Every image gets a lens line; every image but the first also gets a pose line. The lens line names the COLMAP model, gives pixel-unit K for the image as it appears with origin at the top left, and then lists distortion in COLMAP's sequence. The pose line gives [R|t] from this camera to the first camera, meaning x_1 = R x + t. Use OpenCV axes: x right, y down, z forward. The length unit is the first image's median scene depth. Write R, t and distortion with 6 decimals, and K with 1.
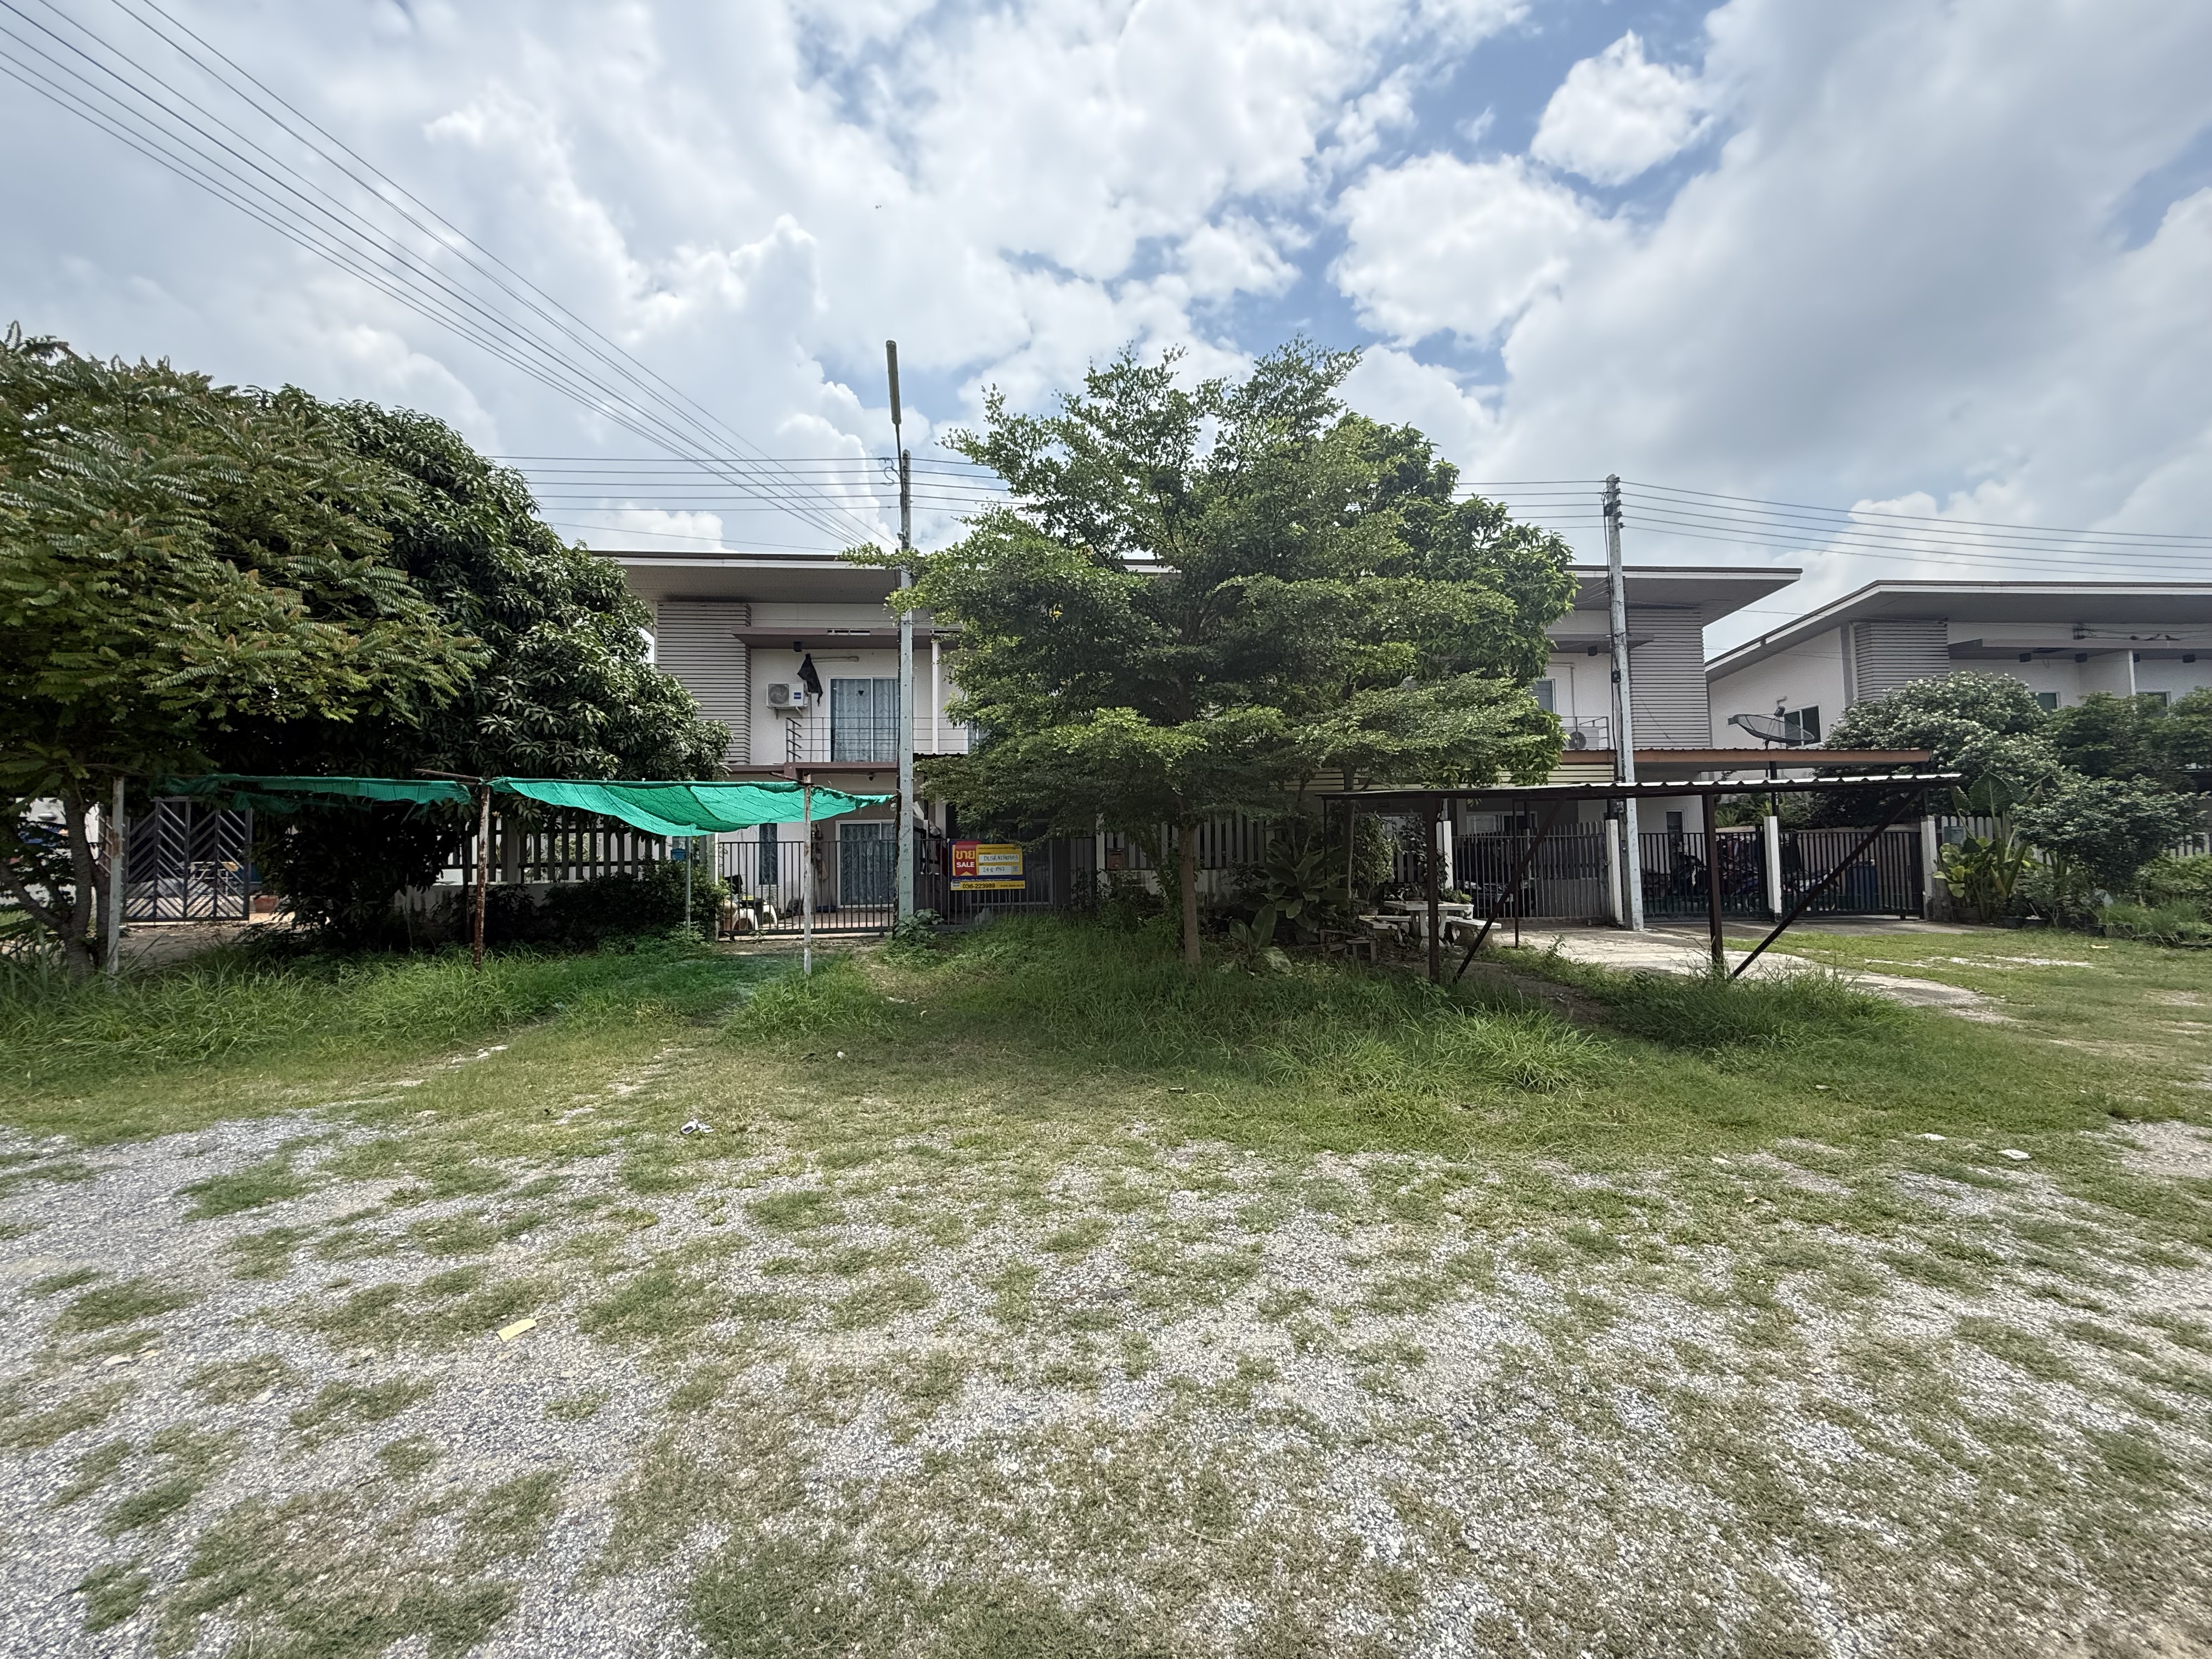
lens RADIAL K [[876.4, 0, 1106.0], [0, 876.4, 829.5], [0, 0, 1]] dist [-0.000035, -0.000047]
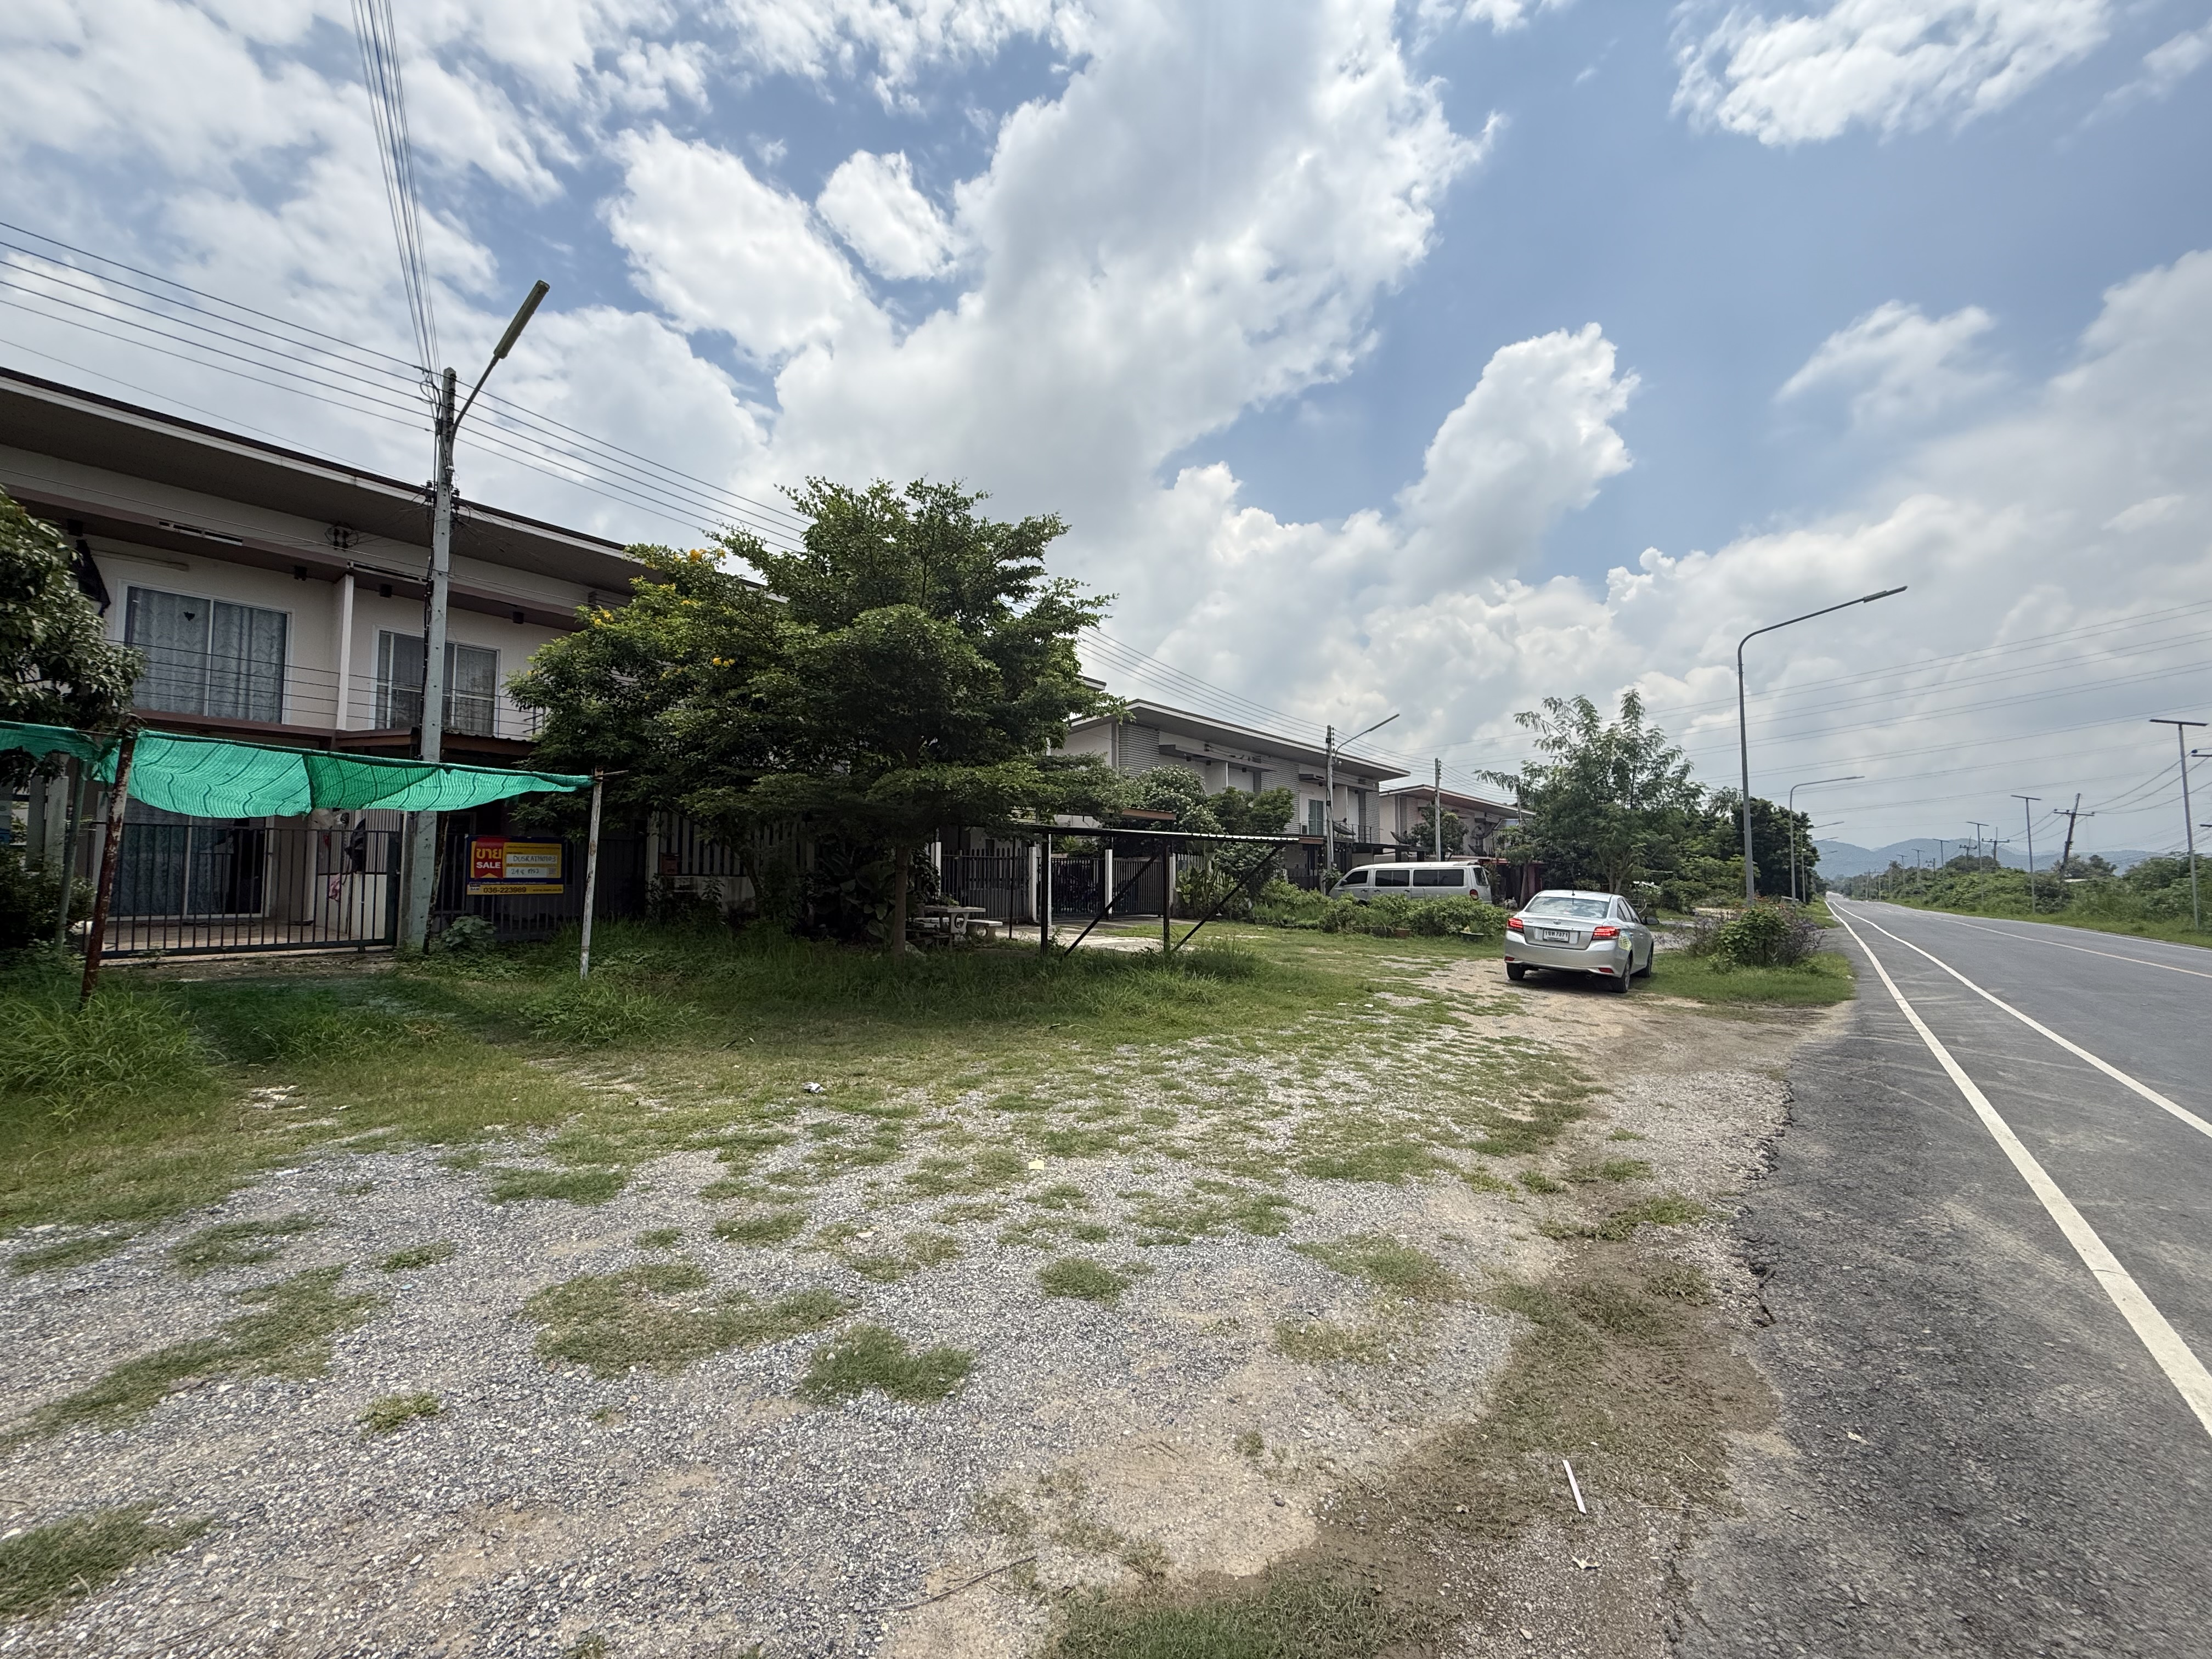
lens RADIAL K [[873.9, 0, 1101.2], [0, 873.9, 840.0], [0, 0, 1]] dist [0.001571, -0.000270]
pose [[0.690367, 0.052011, 0.721588, -0.409768], [-0.052221, 0.998393, -0.022000, 0.003091], [-0.721572, -0.022494, 0.691973, -0.037202]]
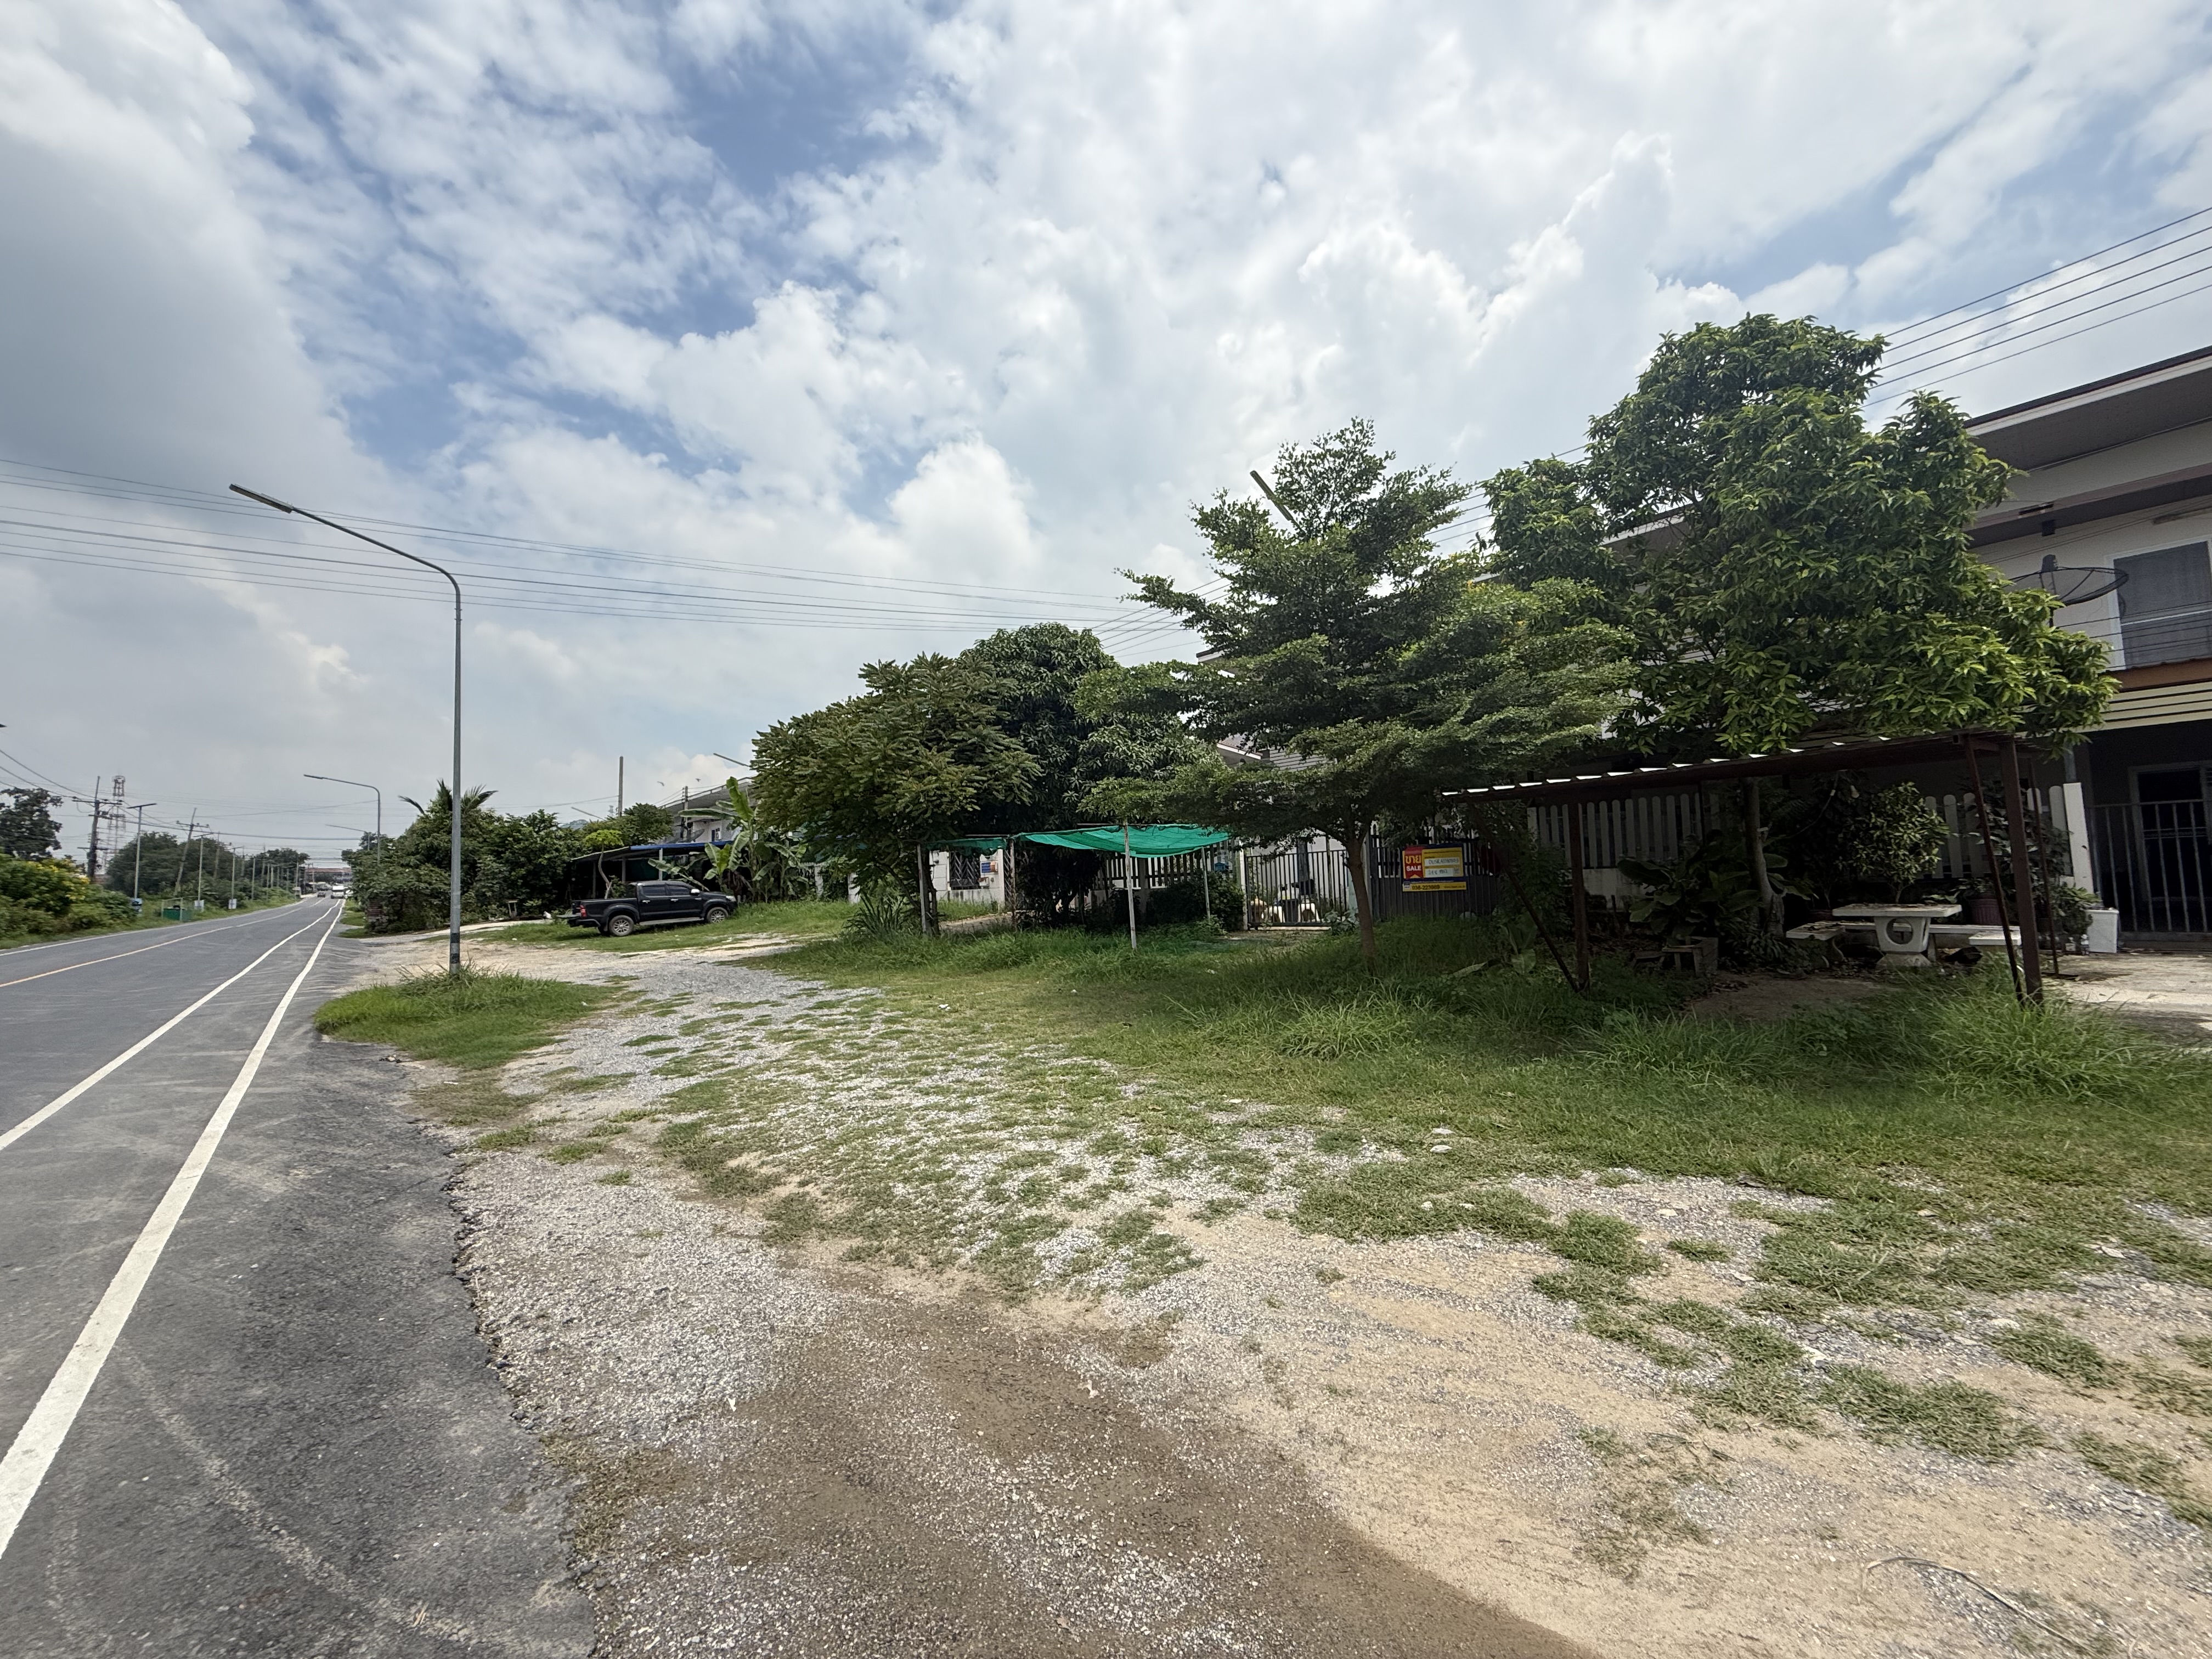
lens RADIAL K [[893.2, 0, 1106.0], [0, 893.2, 829.5], [0, 0, 1]] dist [0.016966, 0.000113]
pose [[0.584494, -0.060585, -0.809133, 0.595125], [0.063963, 0.997546, -0.028487, -0.001587], [0.808873, -0.035104, 0.586934, 0.022102]]
